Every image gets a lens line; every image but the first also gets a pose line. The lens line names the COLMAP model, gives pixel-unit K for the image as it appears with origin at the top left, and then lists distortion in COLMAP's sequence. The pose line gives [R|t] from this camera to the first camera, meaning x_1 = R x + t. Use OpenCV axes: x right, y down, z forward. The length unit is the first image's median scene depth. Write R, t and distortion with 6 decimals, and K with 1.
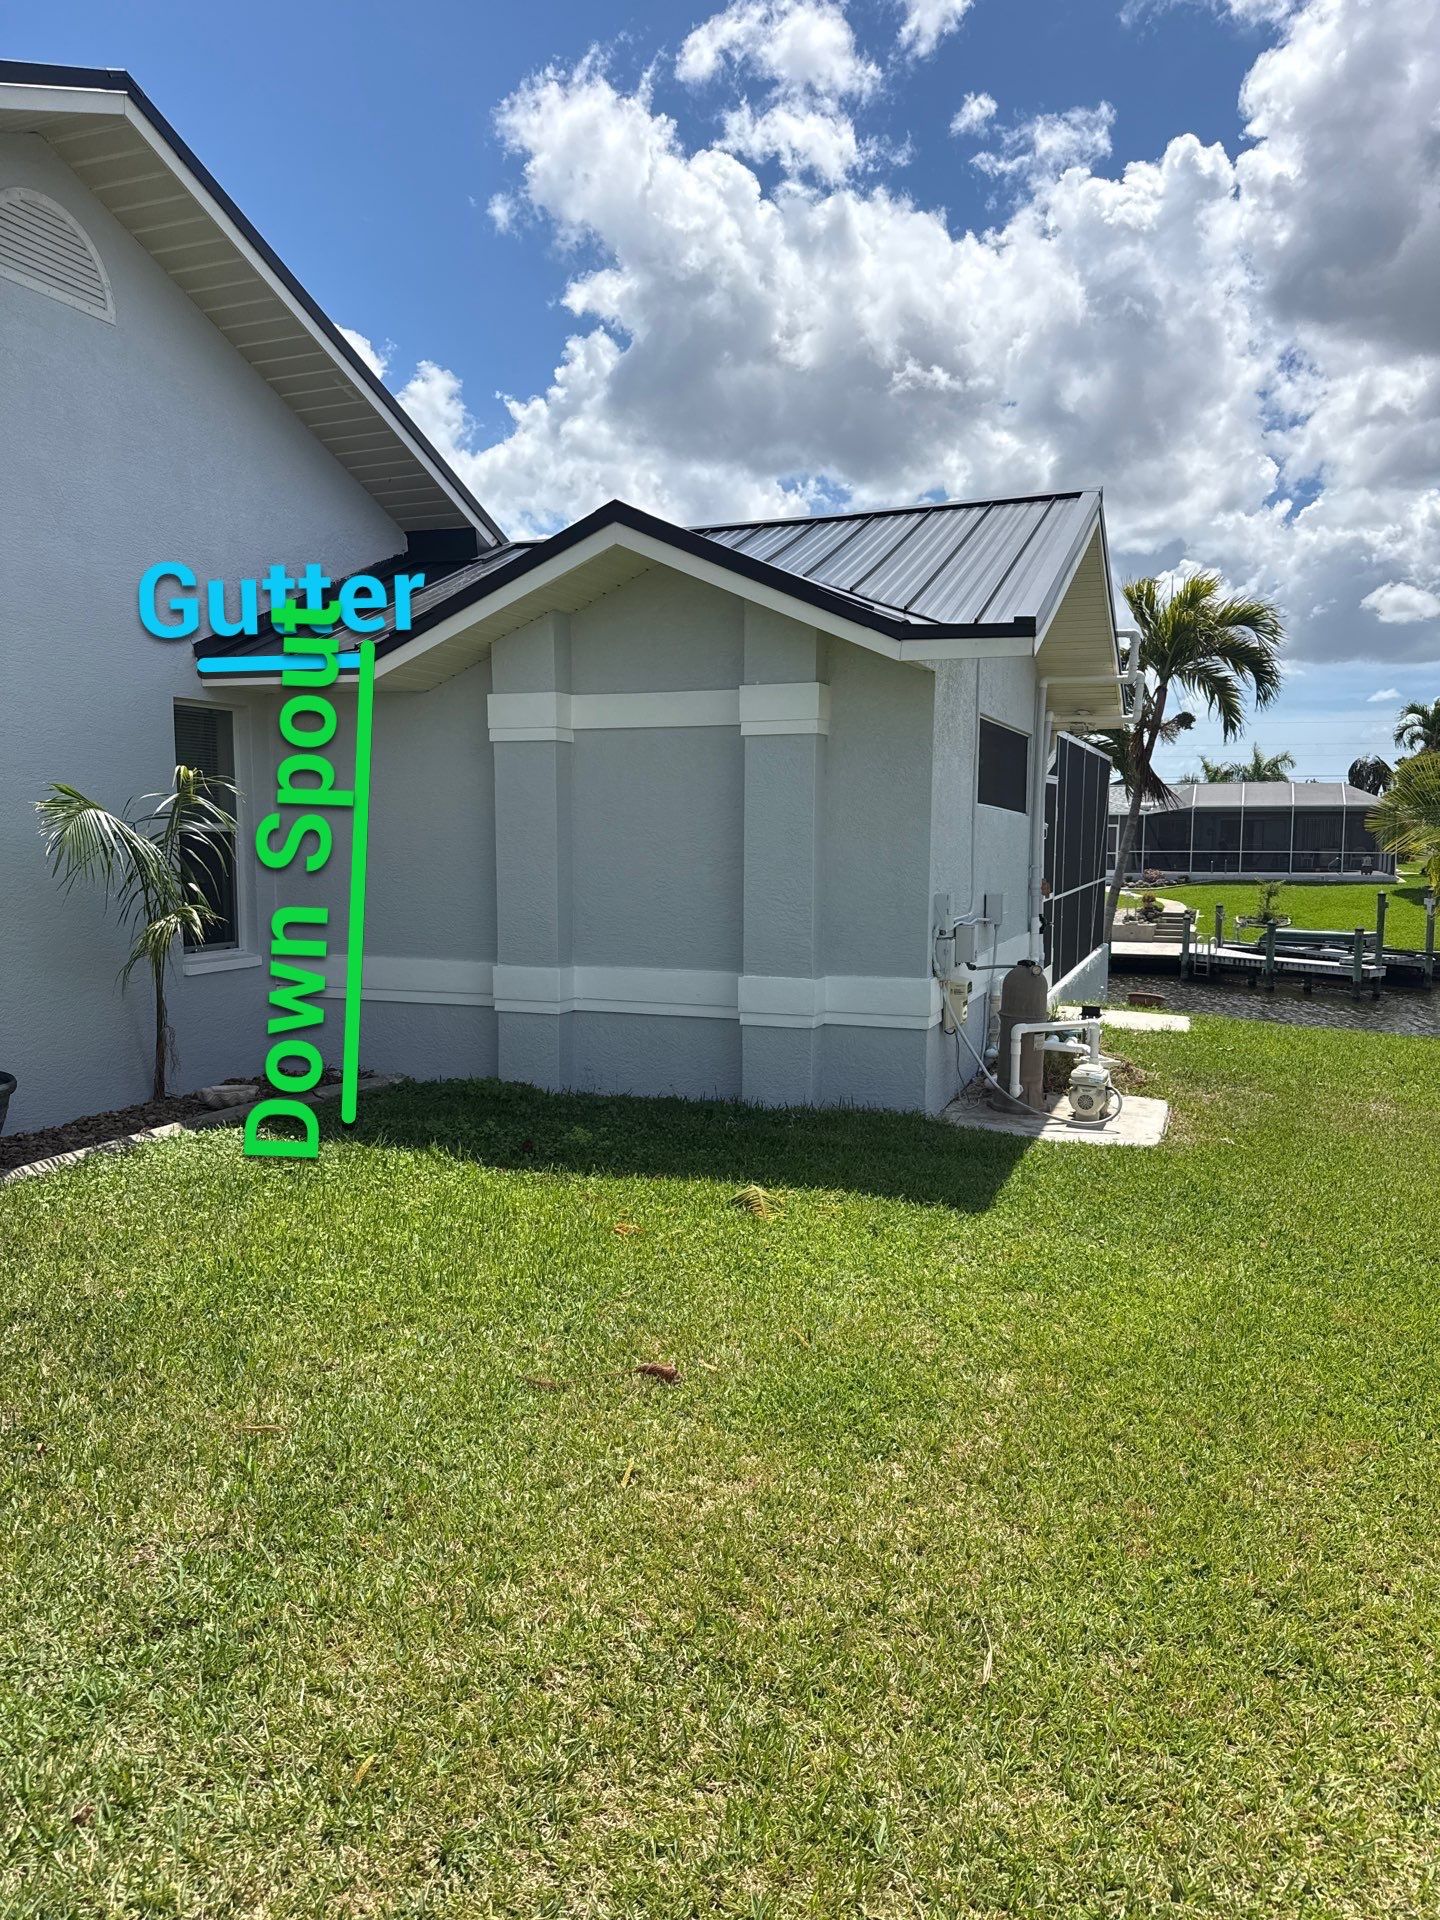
lens RADIAL K [[1365.3, 0, 715.3], [0, 1365.3, 971.6], [0, 0, 1]] dist [0.026496, -0.012787]
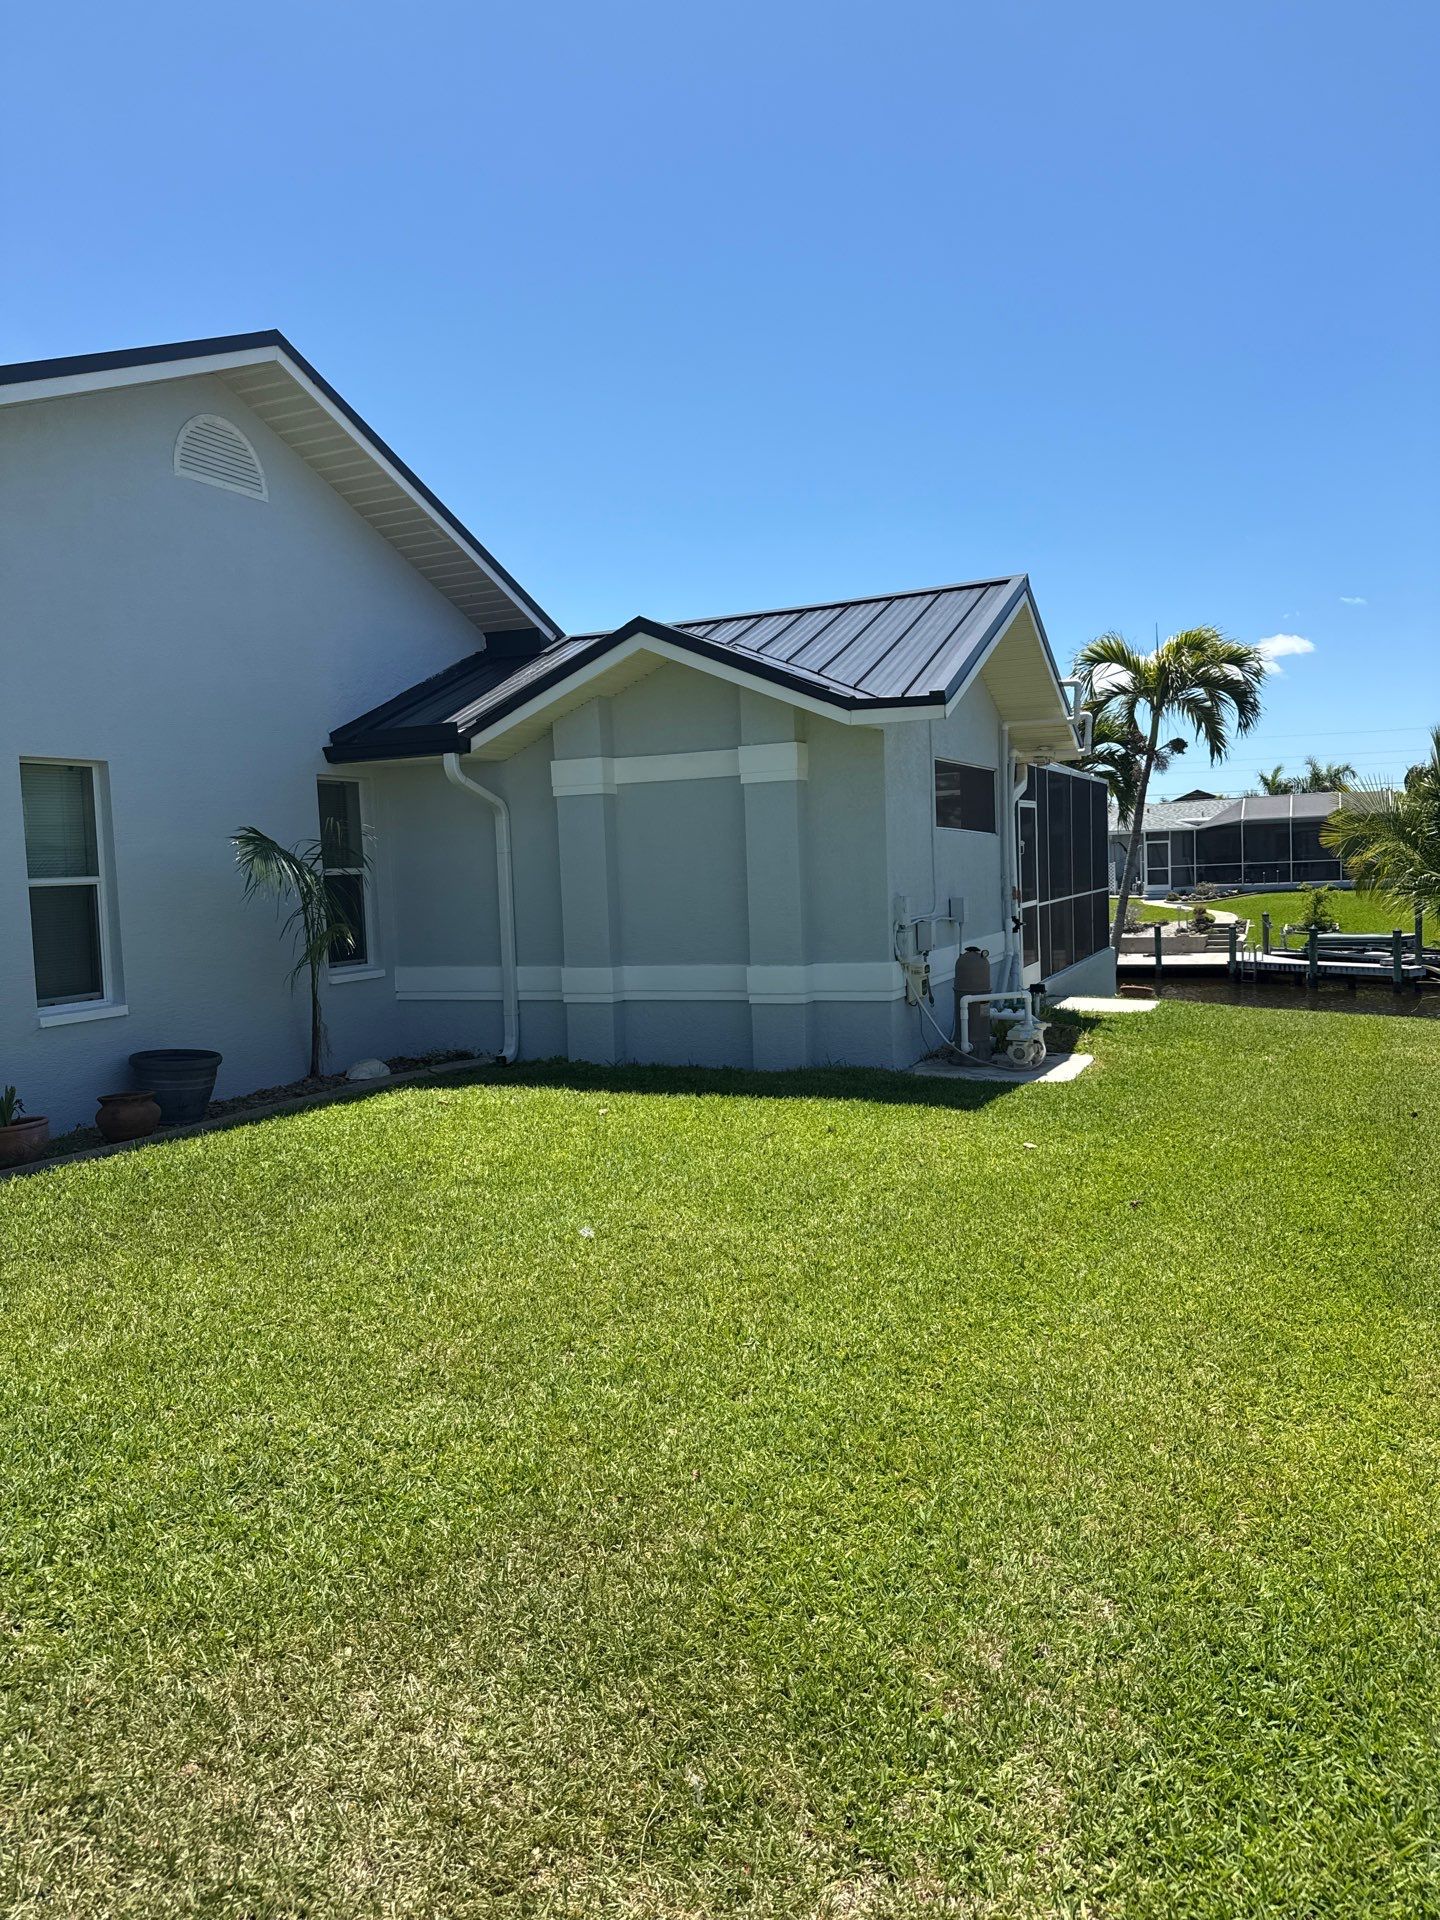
lens RADIAL K [[1365.3, 0, 726.0], [0, 1365.3, 952.1], [0, 0, 1]] dist [0.026496, -0.012787]
pose [[0.998006, -0.039496, -0.049243, 0.056280], [0.037494, 0.998458, -0.040938, 0.038424], [0.050784, 0.039010, 0.997948, -0.281541]]
